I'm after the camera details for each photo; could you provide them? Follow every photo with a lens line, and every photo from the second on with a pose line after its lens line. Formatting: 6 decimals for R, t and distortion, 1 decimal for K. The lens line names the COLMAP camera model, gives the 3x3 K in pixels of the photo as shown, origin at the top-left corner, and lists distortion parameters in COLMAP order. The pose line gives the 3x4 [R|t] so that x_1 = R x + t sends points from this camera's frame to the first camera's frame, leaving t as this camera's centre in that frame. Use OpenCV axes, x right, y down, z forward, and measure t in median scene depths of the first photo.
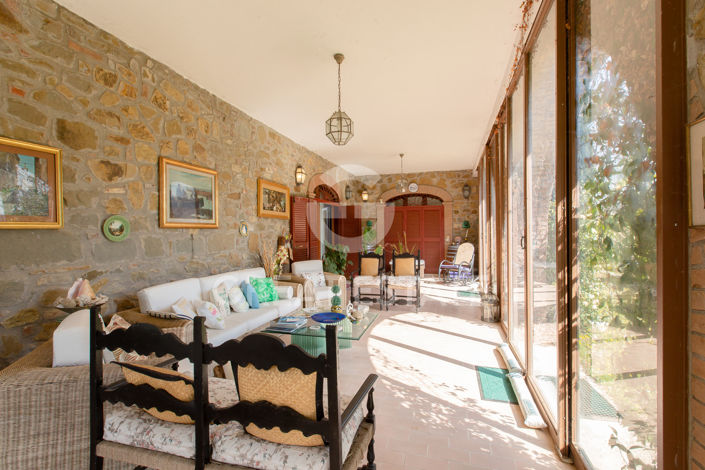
lens RADIAL K [[329.7, 0, 352.7], [0, 329.7, 234.1], [0, 0, 1]] dist [-0.000468, 0.000377]
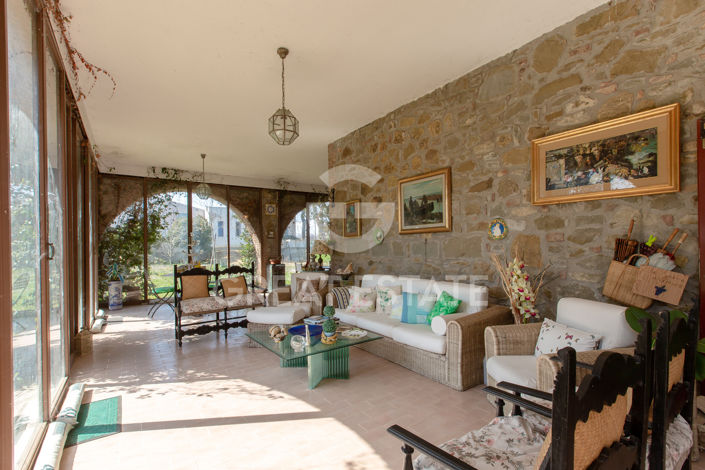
lens RADIAL K [[329.7, 0, 357.2], [0, 329.7, 247.3], [0, 0, 1]] dist [-0.000468, 0.000377]
pose [[-0.616374, 0.018620, -0.787234, 0.556233], [0.014243, 0.999820, 0.012496, 0.013872], [0.787325, -0.003510, -0.616528, 1.673941]]
